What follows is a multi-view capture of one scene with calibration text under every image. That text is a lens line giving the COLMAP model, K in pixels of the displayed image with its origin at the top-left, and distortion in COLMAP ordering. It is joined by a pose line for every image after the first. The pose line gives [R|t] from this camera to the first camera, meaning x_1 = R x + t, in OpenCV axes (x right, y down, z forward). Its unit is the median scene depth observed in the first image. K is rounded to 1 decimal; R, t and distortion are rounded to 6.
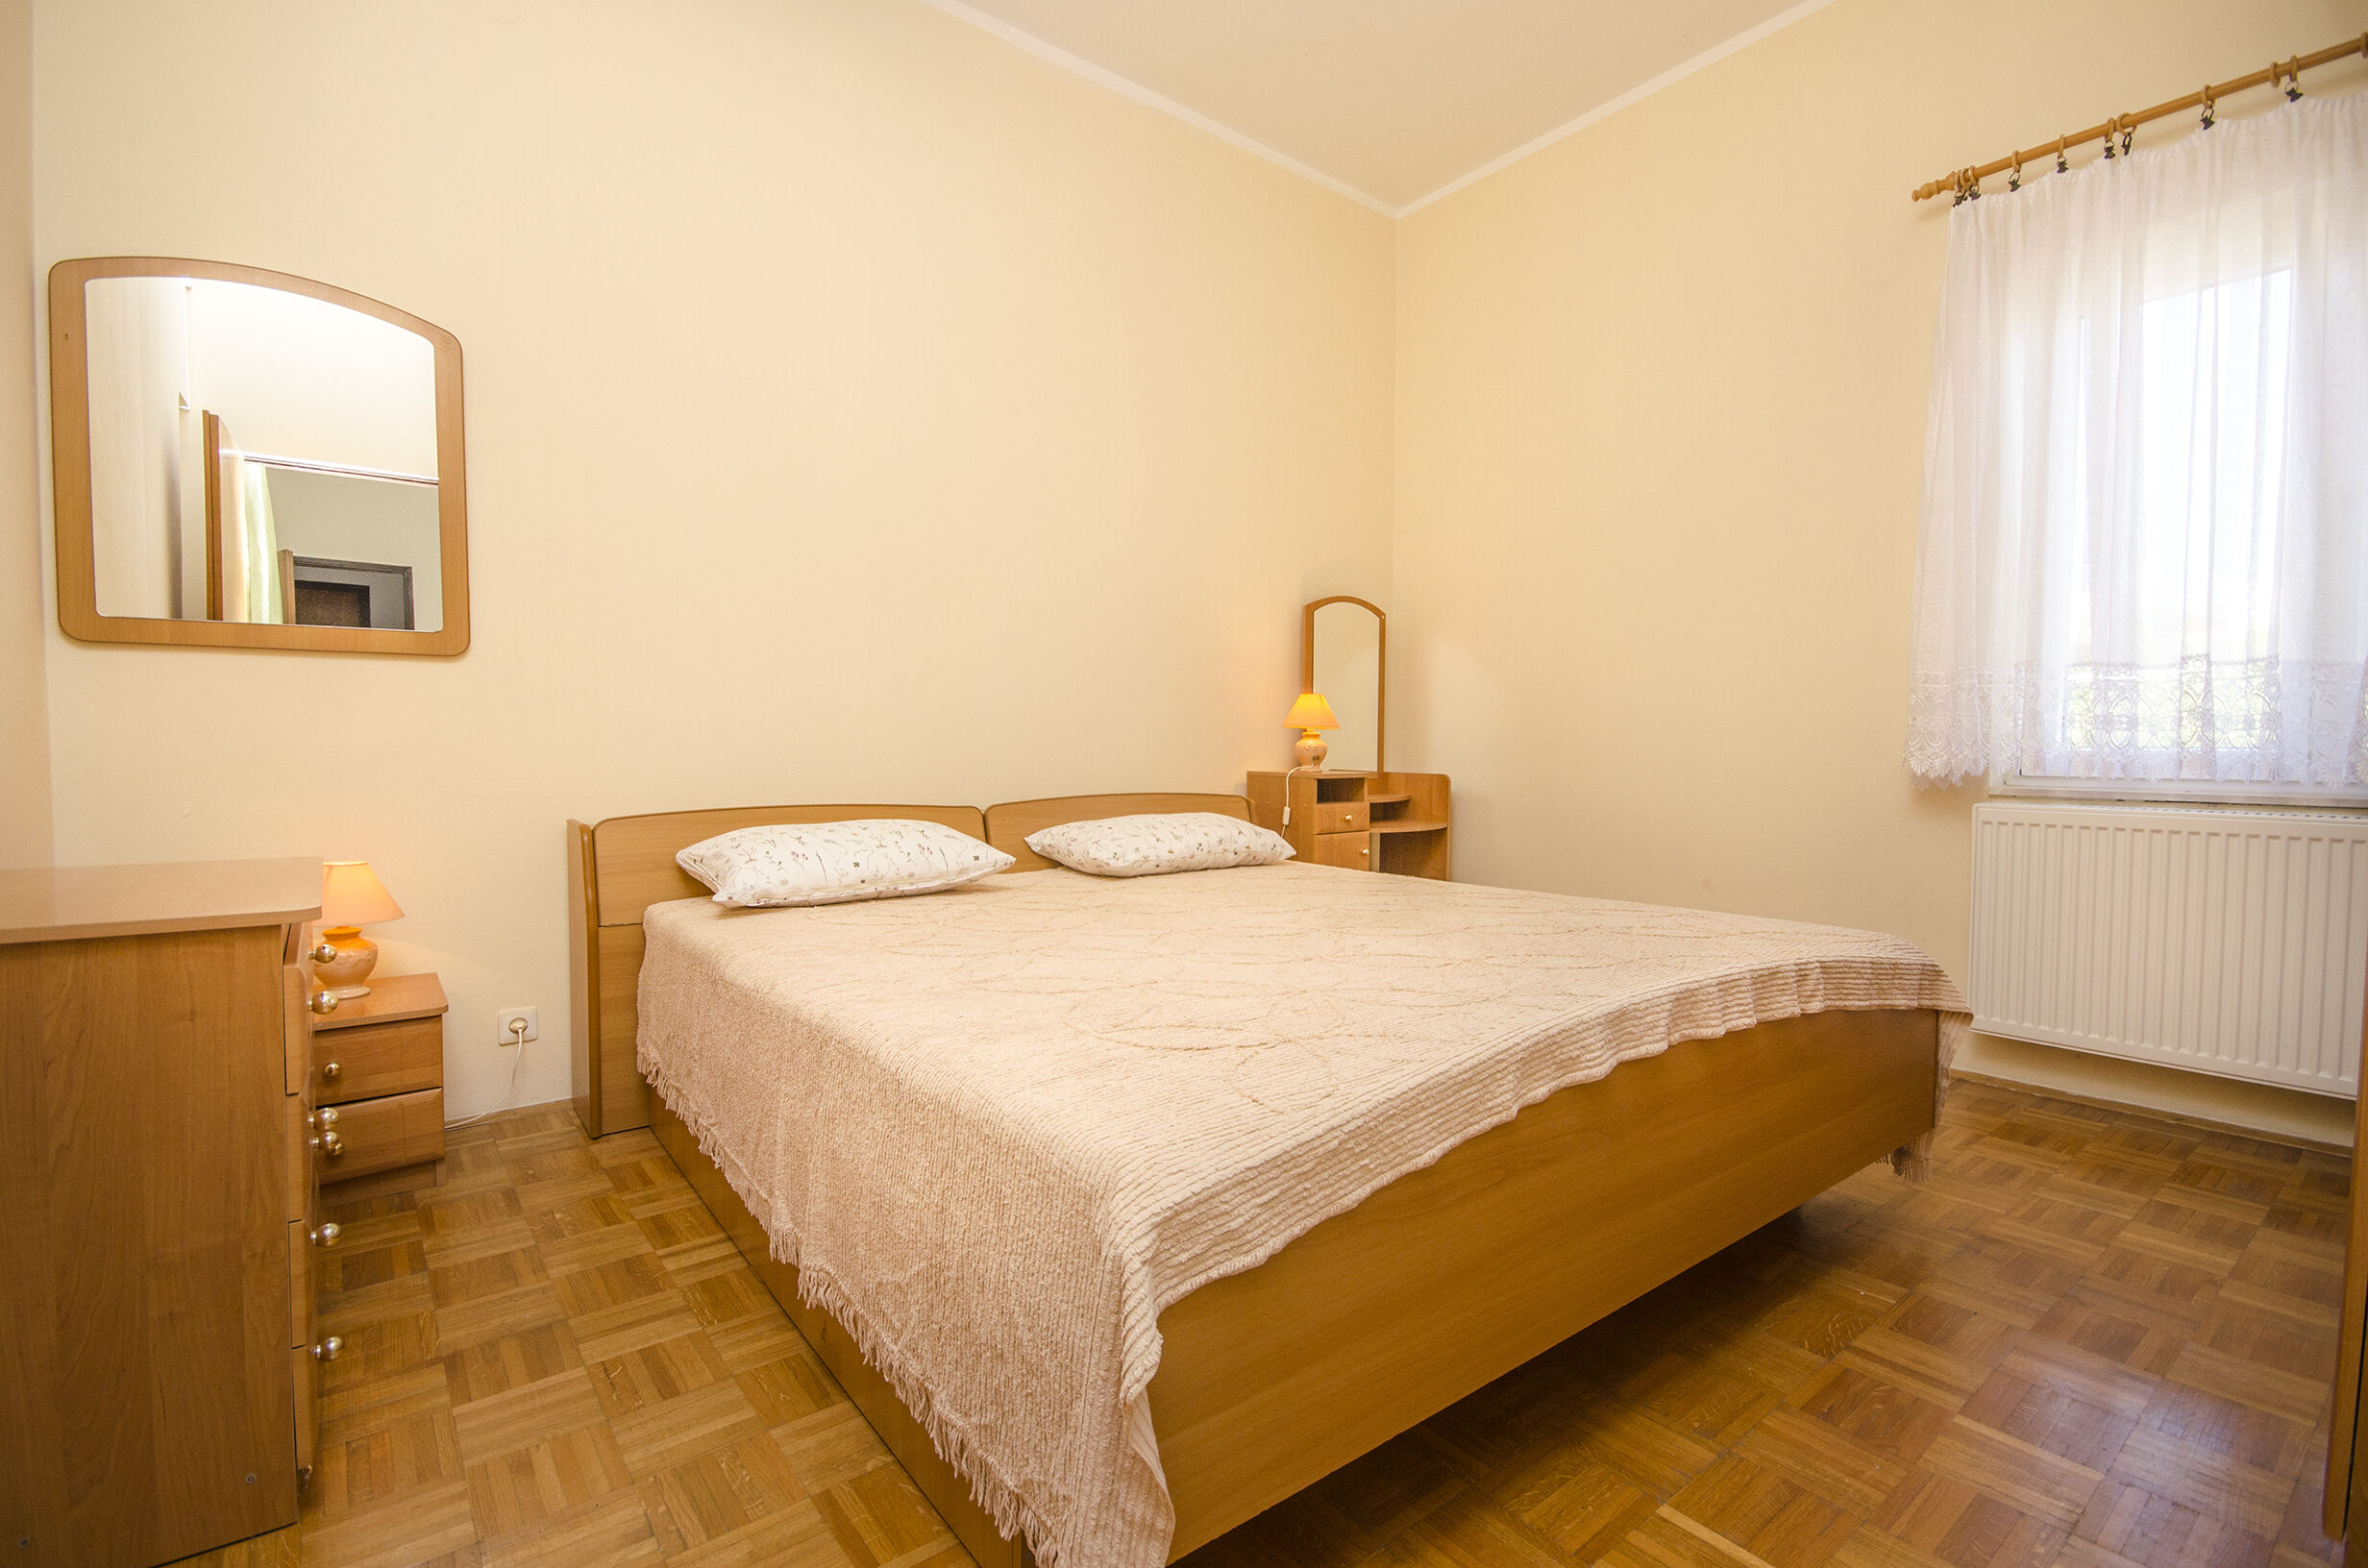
lens RADIAL K [[1076.2, 0, 1184.0], [0, 1076.2, 784.0], [0, 0, 1]] dist [0.000755, 0.000108]
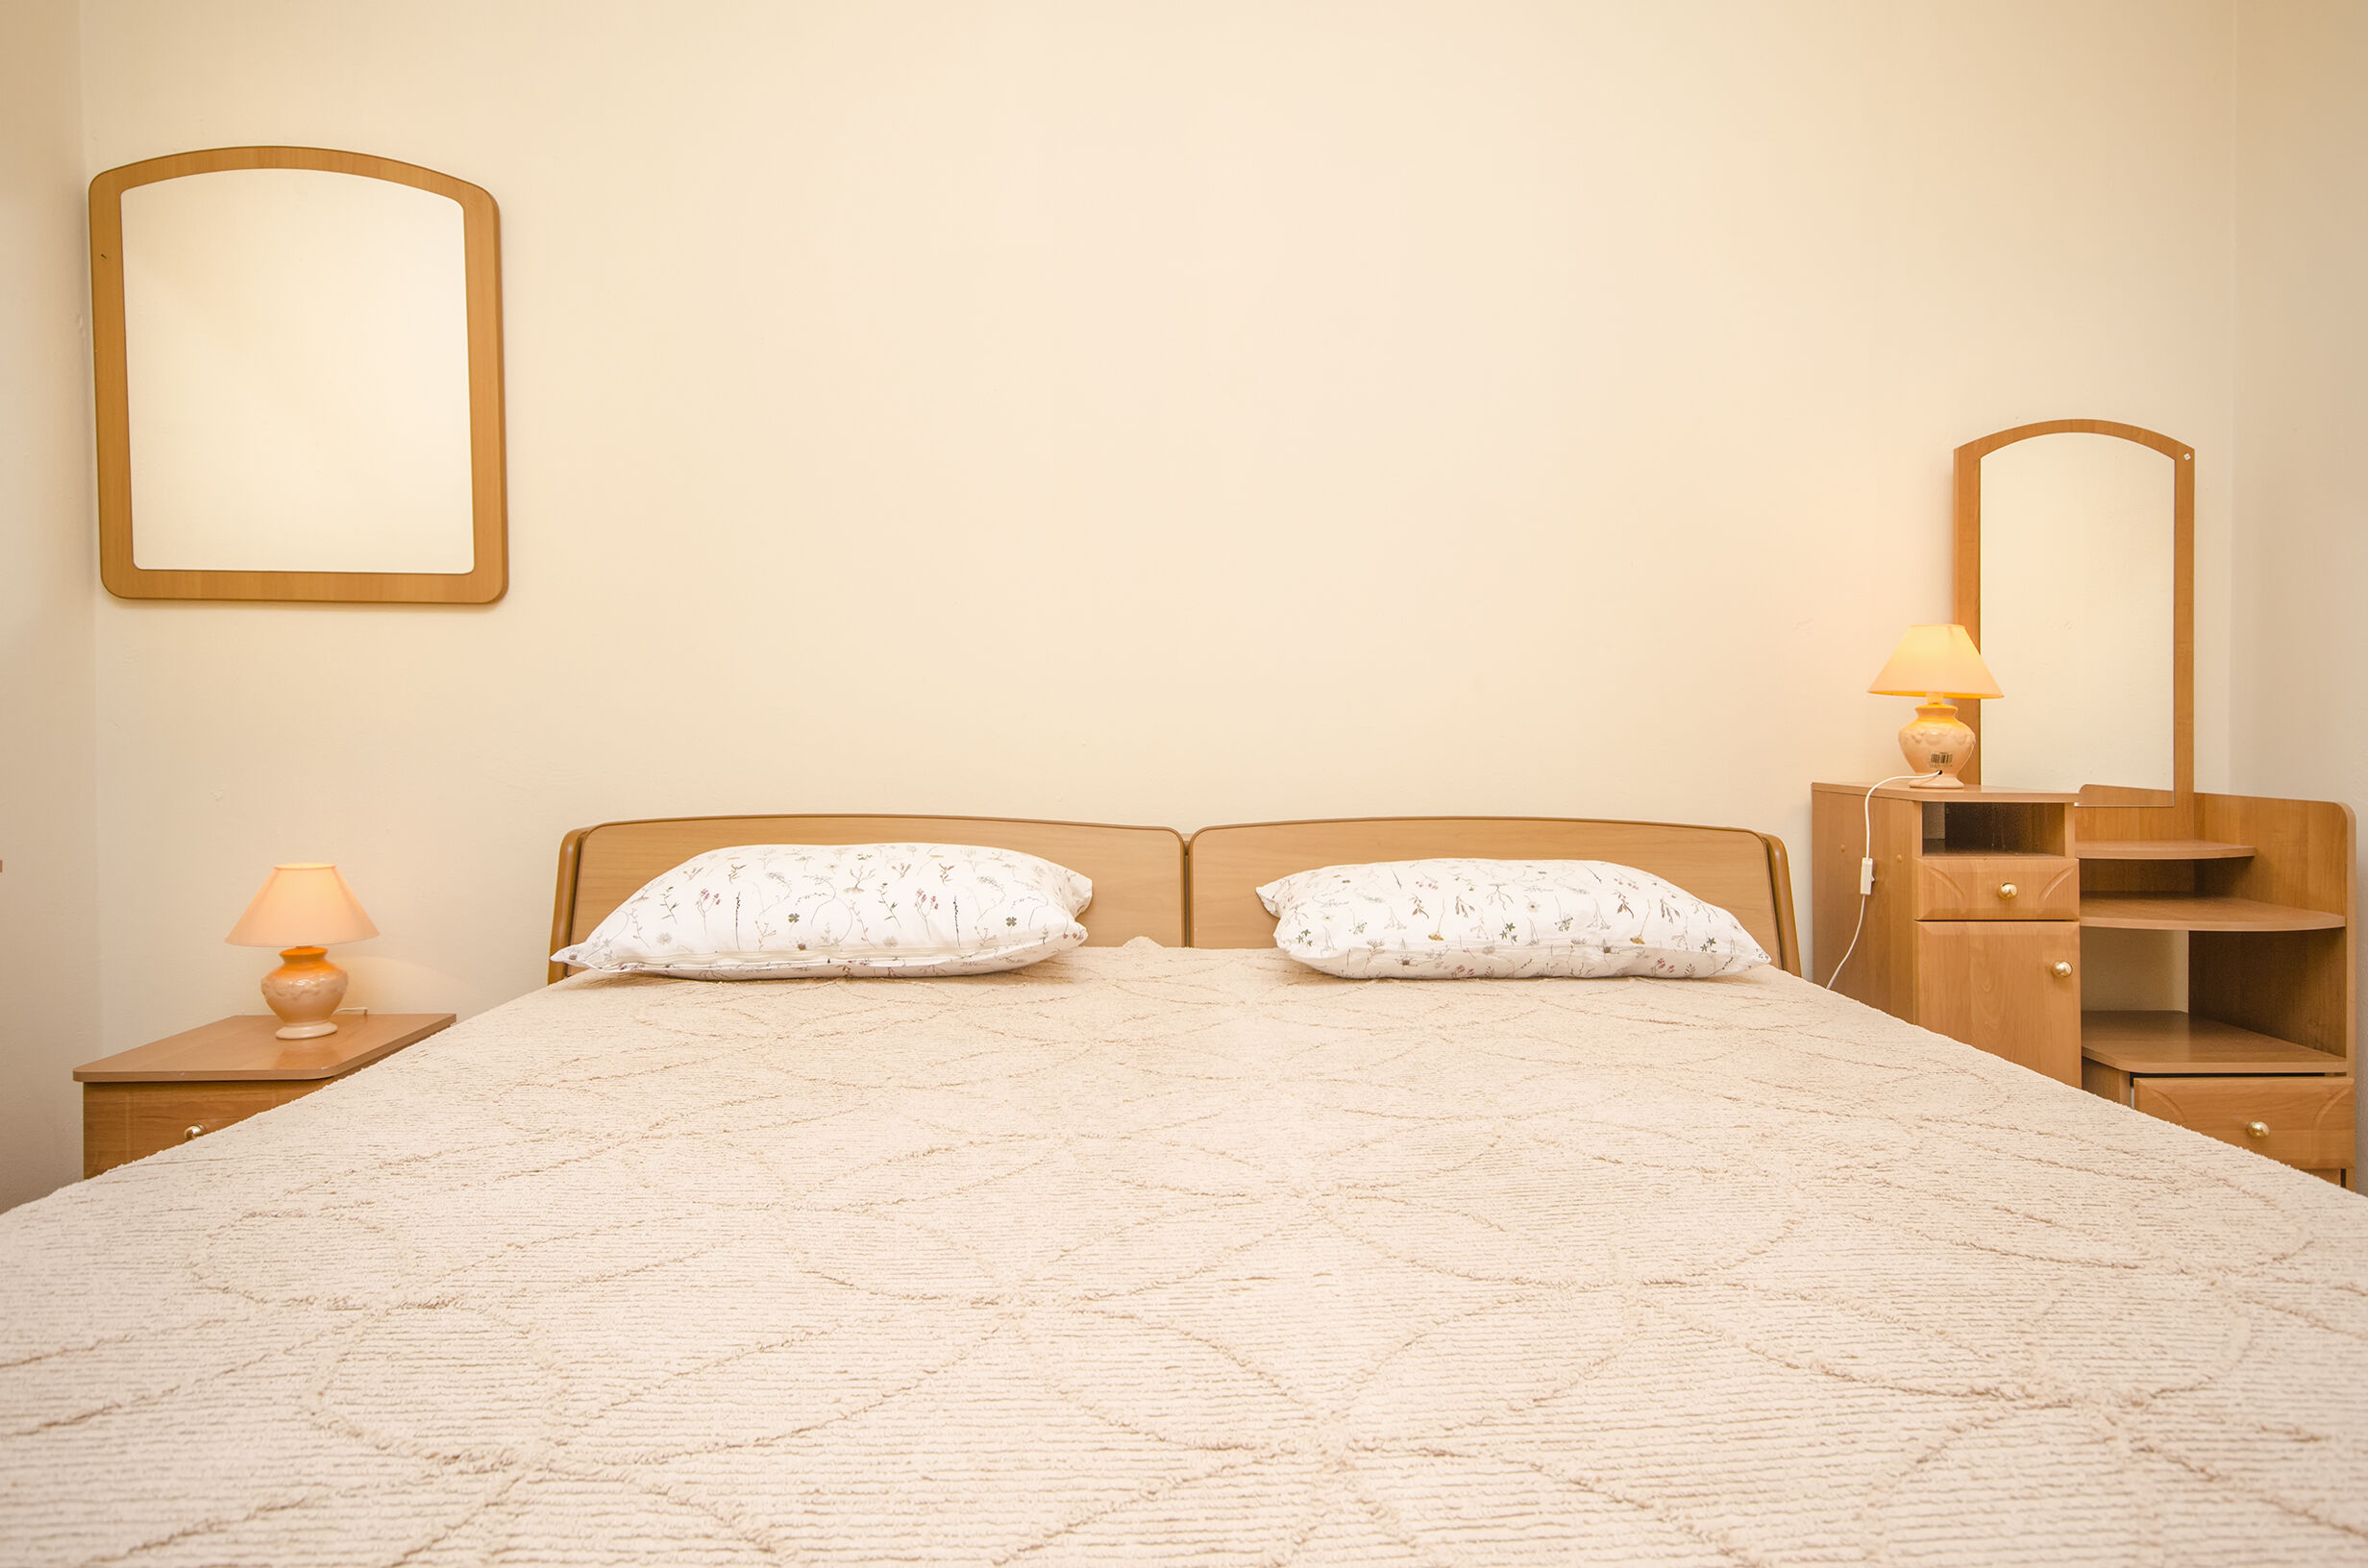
lens RADIAL K [[1370.0, 0, 1190.4], [0, 1370.0, 753.9], [0, 0, 1]] dist [0.020930, 0.001329]
pose [[0.823067, 0.016094, -0.567717, 0.239836], [-0.029356, 0.999468, -0.014227, -0.009629], [0.567186, 0.028376, 0.823101, 0.376115]]
